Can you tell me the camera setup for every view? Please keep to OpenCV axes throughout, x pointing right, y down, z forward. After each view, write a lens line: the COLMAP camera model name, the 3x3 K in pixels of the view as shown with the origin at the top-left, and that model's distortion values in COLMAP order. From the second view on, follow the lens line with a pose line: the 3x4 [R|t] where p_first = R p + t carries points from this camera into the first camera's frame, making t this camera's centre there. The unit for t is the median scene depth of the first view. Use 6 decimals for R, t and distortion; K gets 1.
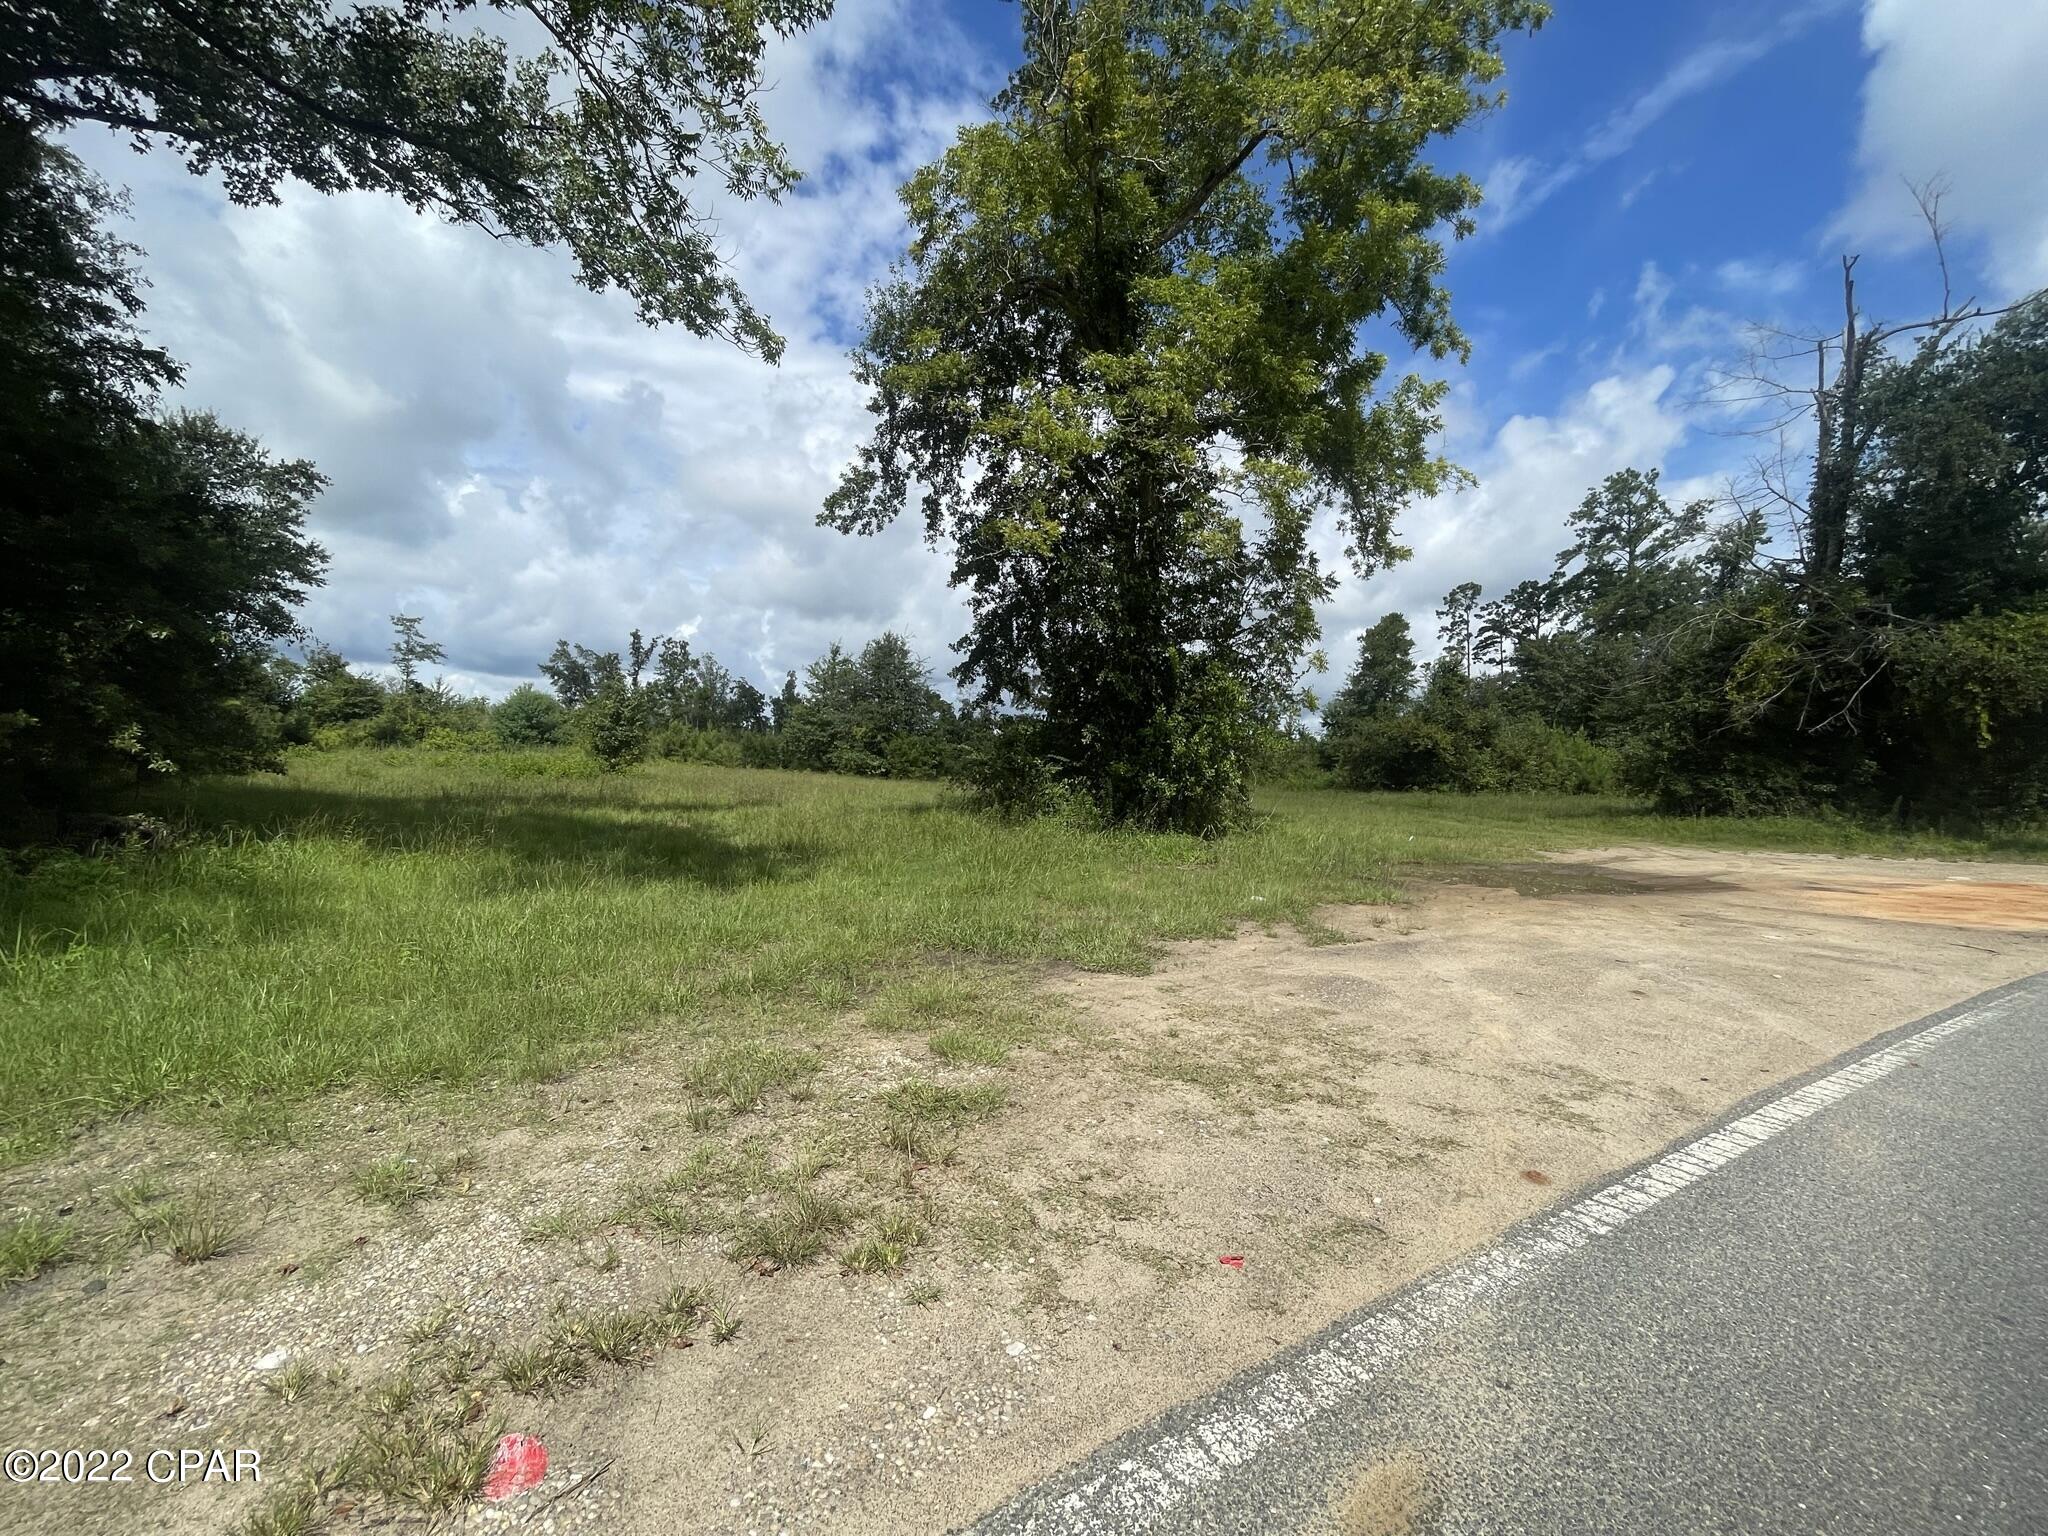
lens RADIAL K [[831.8, 0, 985.2], [0, 831.8, 771.9], [0, 0, 1]] dist [-0.016520, 0.001727]
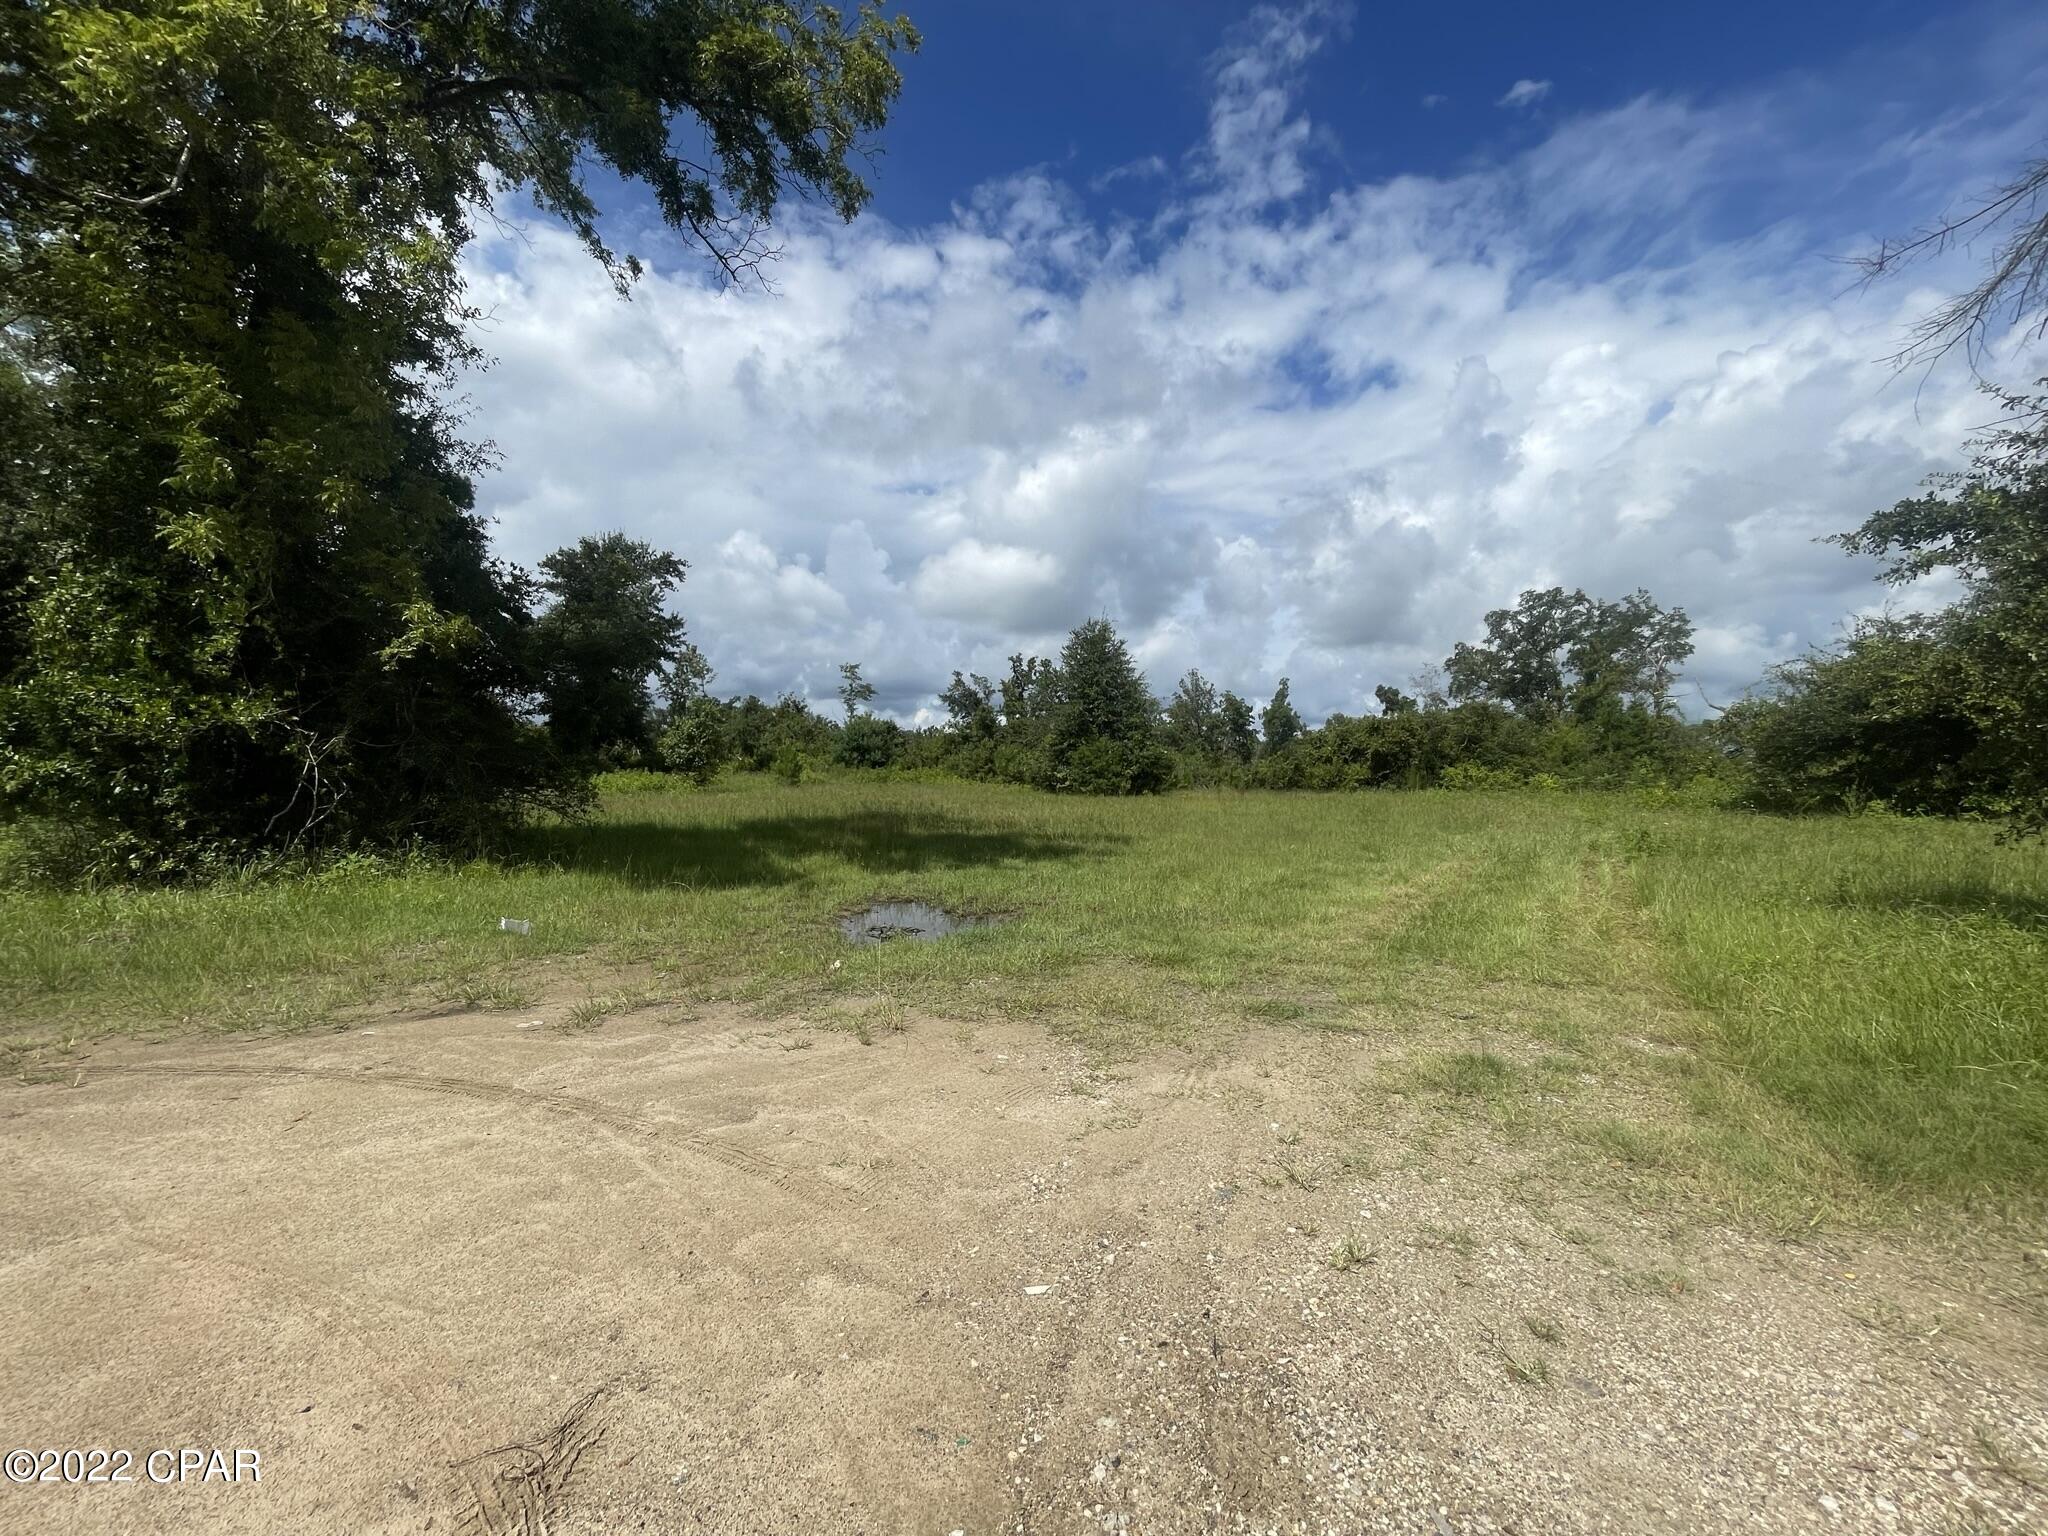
lens RADIAL K [[820.2, 0, 973.3], [0, 820.2, 786.8], [0, 0, 1]] dist [-0.004016, -0.000222]
pose [[0.731880, -0.012826, -0.681313, 0.287575], [0.008462, 0.999917, -0.009733, 0.006138], [0.681381, 0.001358, 0.731927, 0.270459]]
